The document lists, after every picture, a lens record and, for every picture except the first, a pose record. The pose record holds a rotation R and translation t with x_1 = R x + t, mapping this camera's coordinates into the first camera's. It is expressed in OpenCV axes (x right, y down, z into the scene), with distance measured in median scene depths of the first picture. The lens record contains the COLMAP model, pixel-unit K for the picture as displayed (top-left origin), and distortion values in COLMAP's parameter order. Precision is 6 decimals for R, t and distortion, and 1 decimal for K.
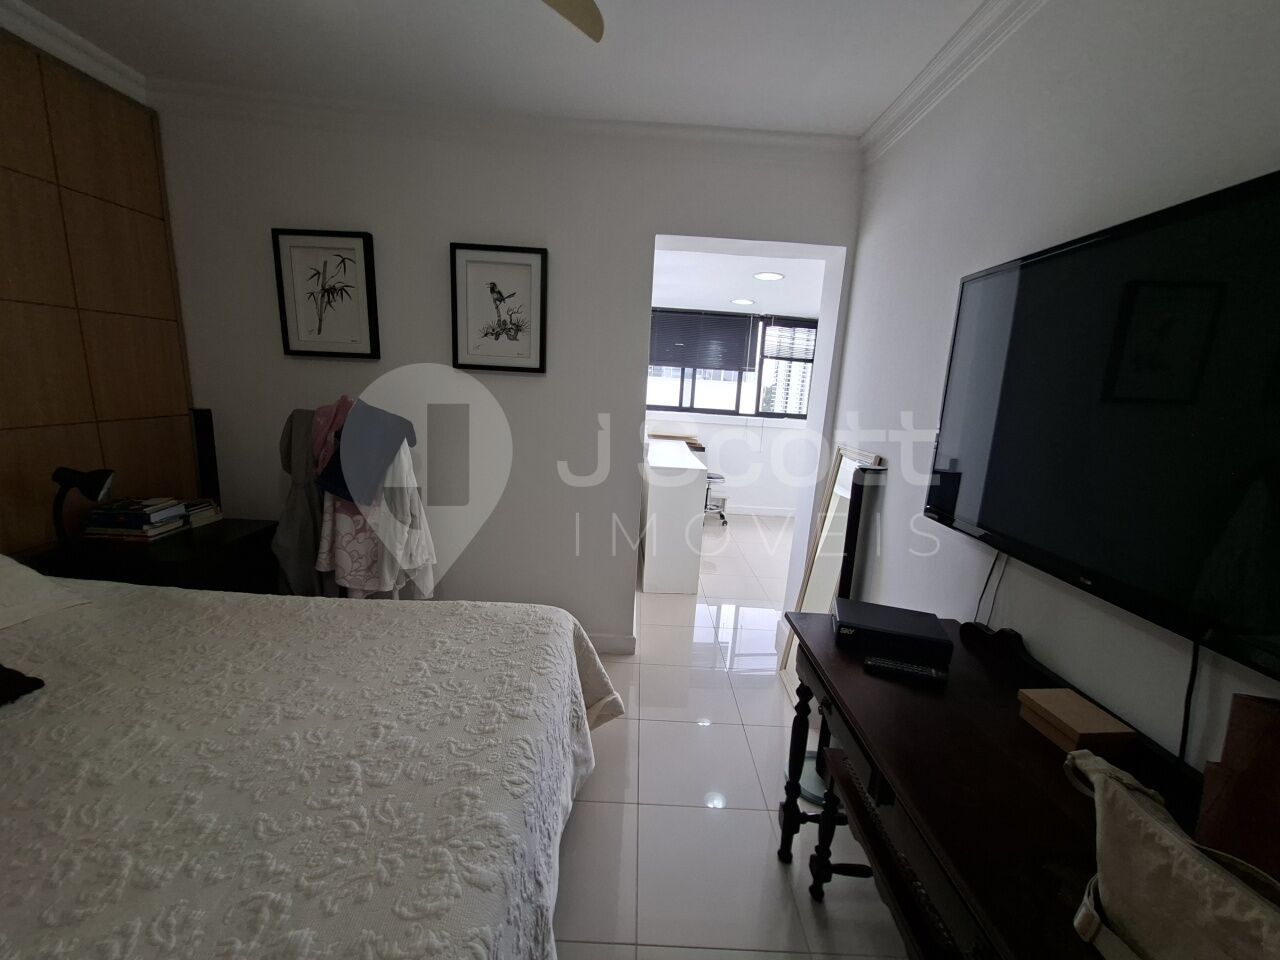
lens RADIAL K [[504.7, 0, 644.3], [0, 504.7, 490.5], [0, 0, 1]] dist [-0.003163, -0.000008]
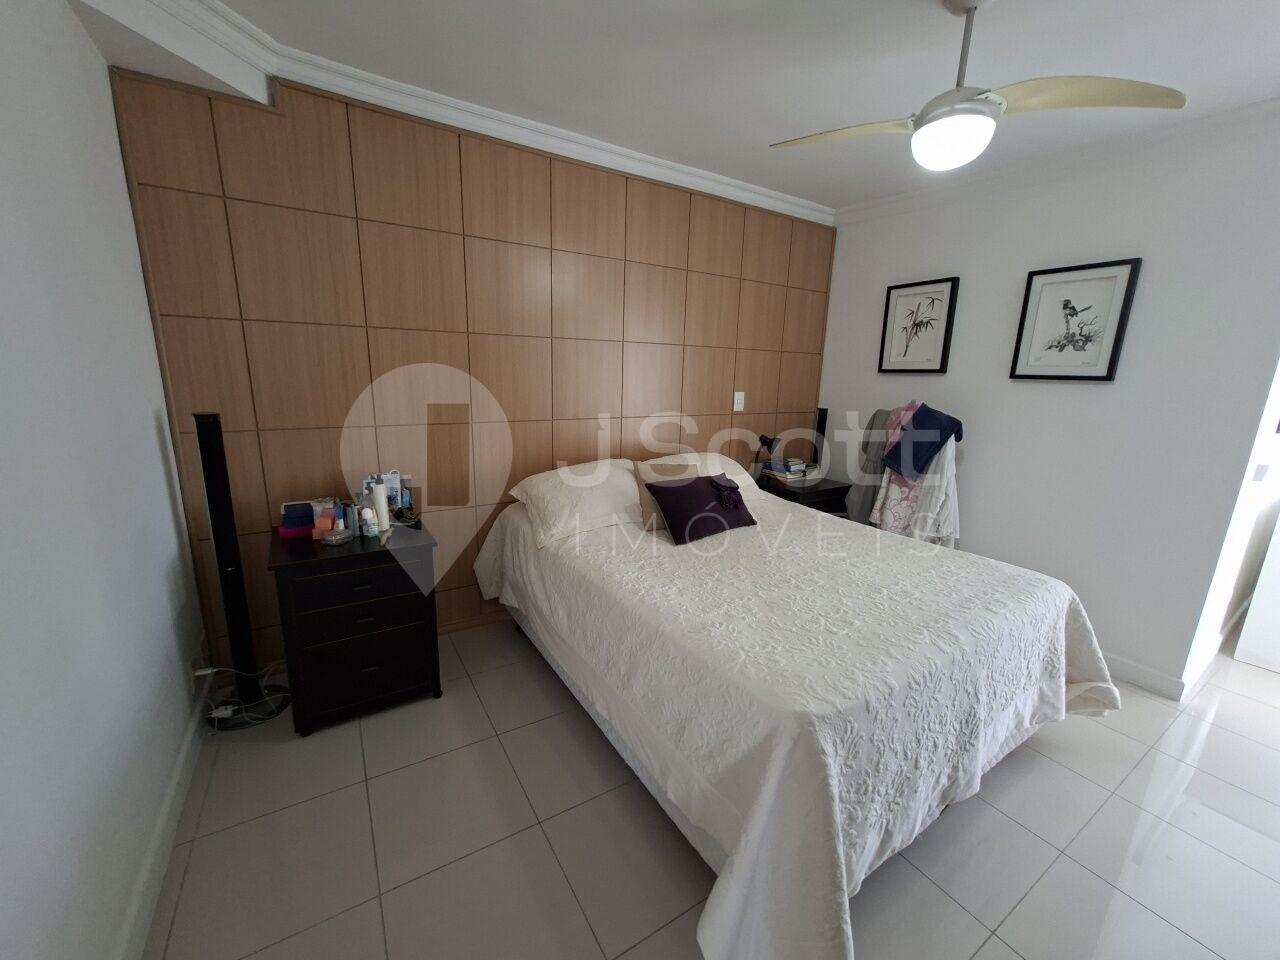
lens RADIAL K [[504.7, 0, 642.0], [0, 504.7, 484.1], [0, 0, 1]] dist [-0.003163, -0.000008]
pose [[0.535136, 0.144157, -0.832375, 0.176922], [-0.178180, 0.982426, 0.055592, 0.087093], [0.825761, 0.118563, 0.551417, -0.325674]]
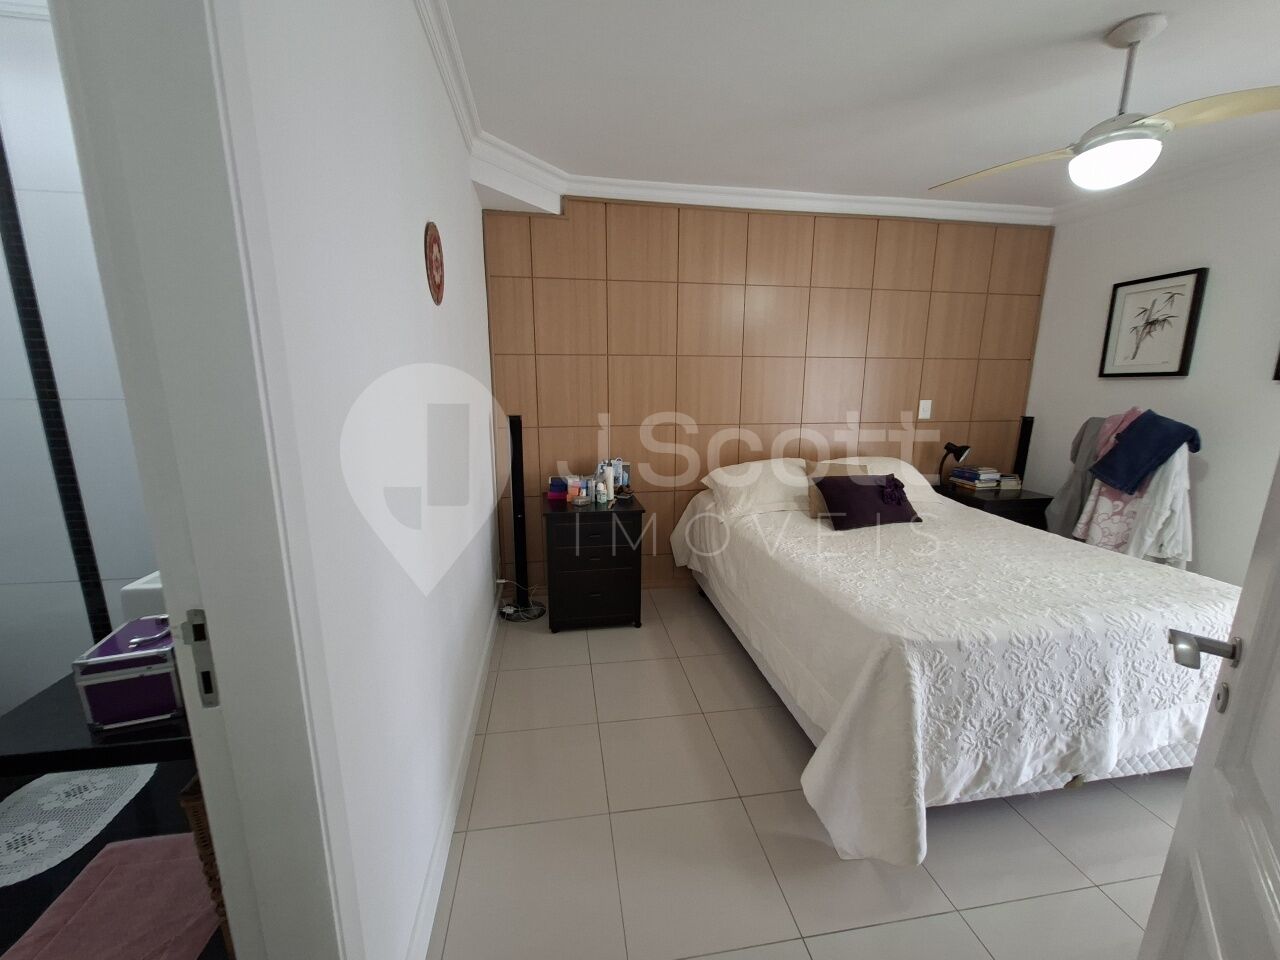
lens RADIAL K [[504.7, 0, 641.0], [0, 504.7, 480.3], [0, 0, 1]] dist [-0.003163, -0.000008]
pose [[0.166980, 0.135685, -0.976579, 0.428705], [-0.204496, 0.973713, 0.100321, 0.110996], [0.964520, 0.182954, 0.190338, -0.374908]]
